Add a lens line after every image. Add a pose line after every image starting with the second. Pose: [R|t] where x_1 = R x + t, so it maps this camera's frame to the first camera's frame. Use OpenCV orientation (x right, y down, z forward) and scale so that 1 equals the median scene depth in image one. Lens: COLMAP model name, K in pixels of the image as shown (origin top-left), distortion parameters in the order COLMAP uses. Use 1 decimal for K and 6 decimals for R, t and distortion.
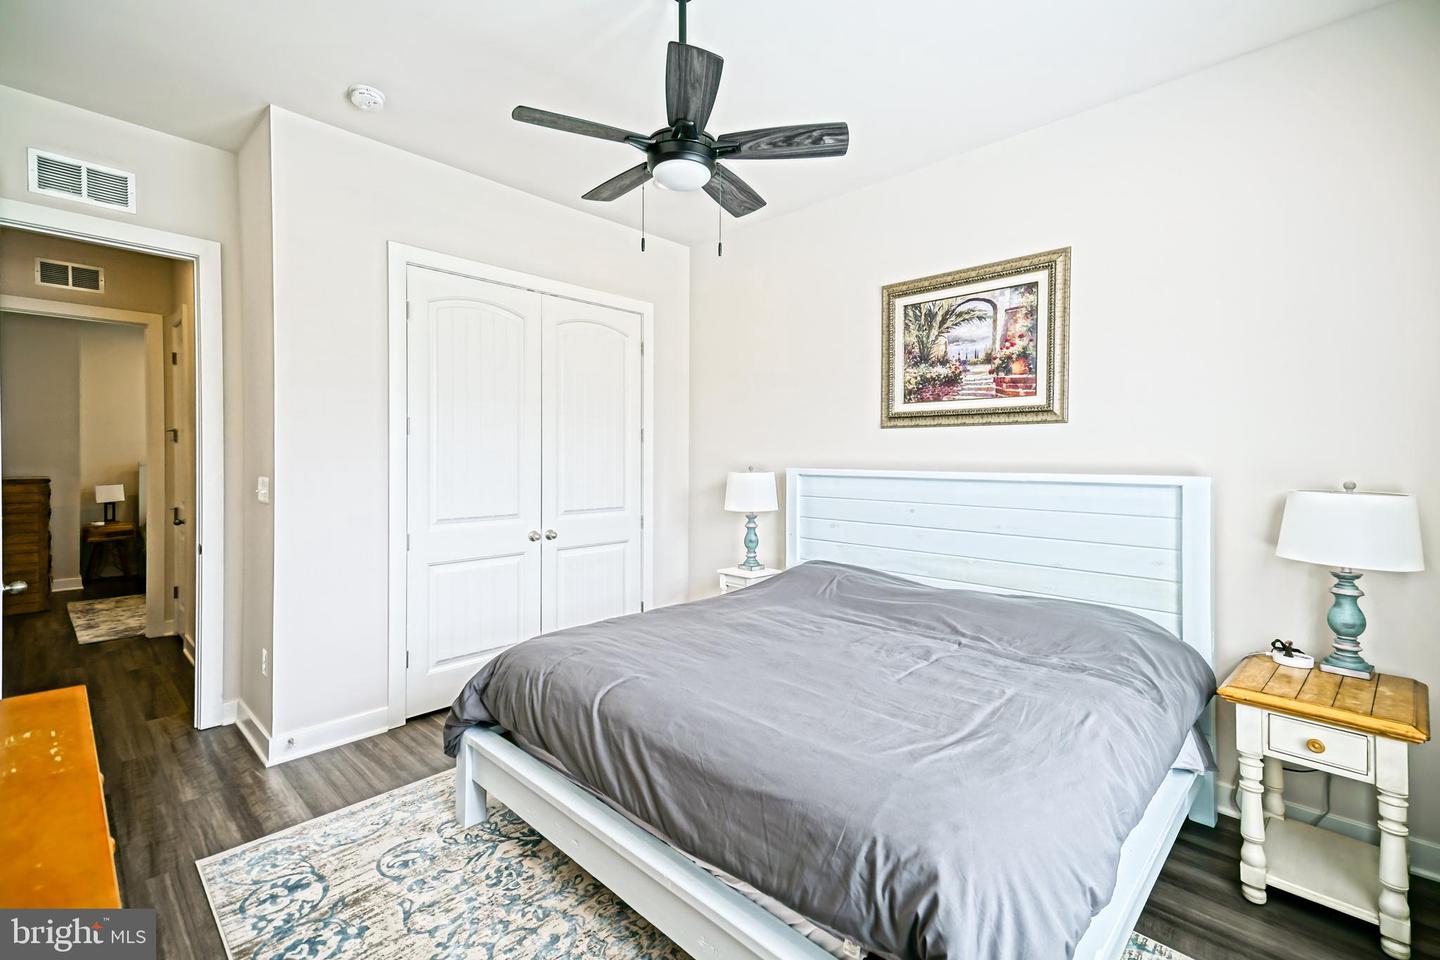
lens RADIAL K [[633.0, 0, 715.7], [0, 633.0, 464.4], [0, 0, 1]] dist [0.025928, -0.000152]
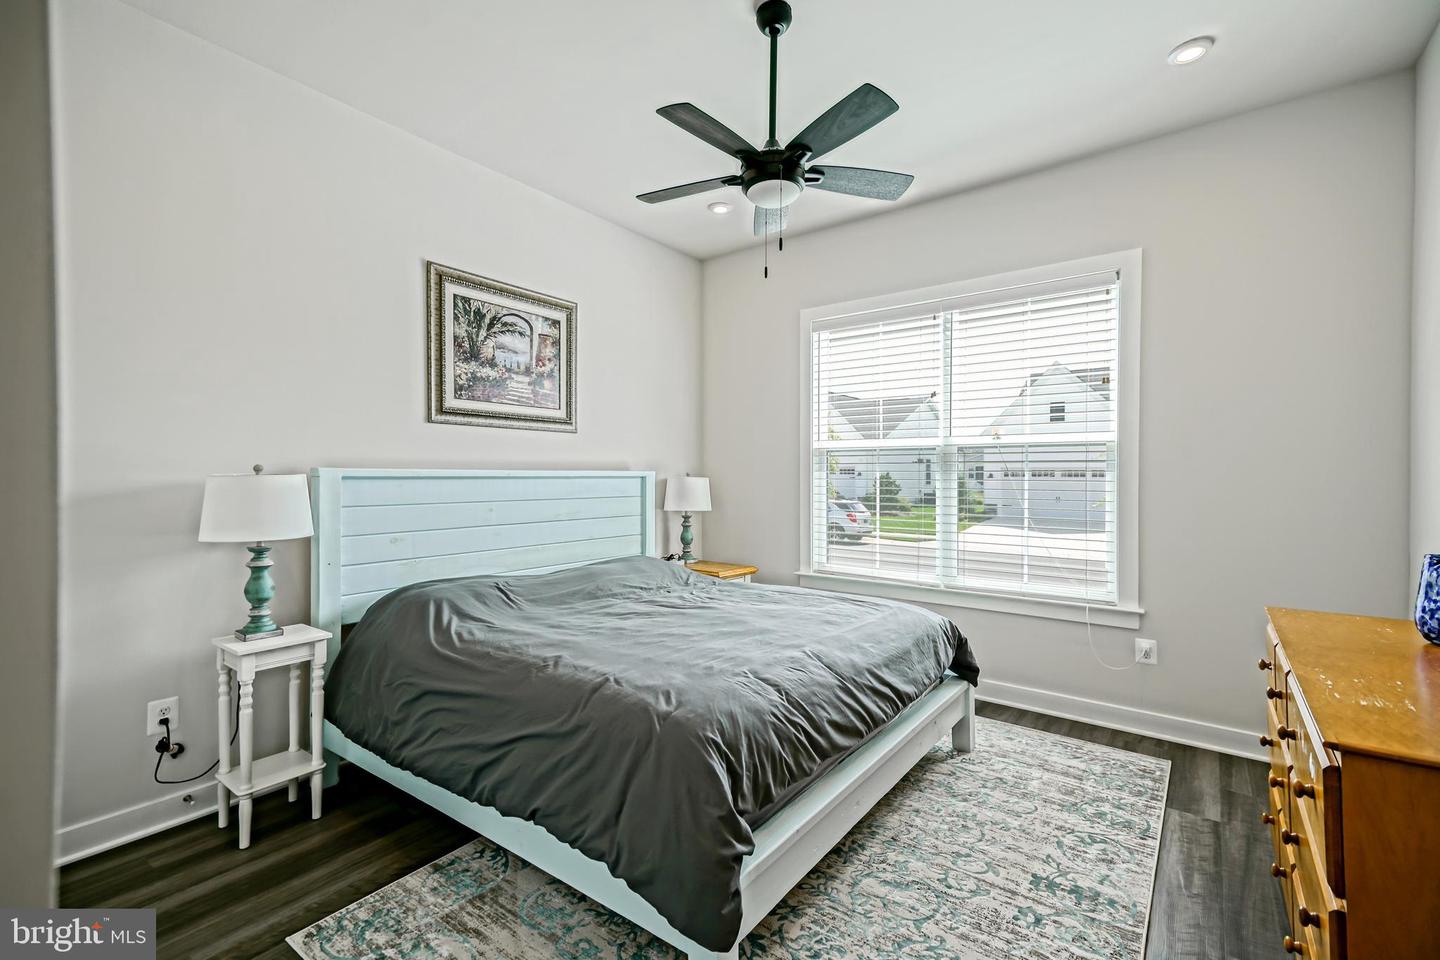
lens RADIAL K [[629.7, 0, 701.0], [0, 629.7, 479.3], [0, 0, 1]] dist [0.022696, 0.000197]
pose [[-0.109155, -0.012411, 0.993947, -0.725978], [0.006599, 0.999891, 0.013210, 0.014637], [-0.994003, 0.008001, -0.109061, 0.799888]]
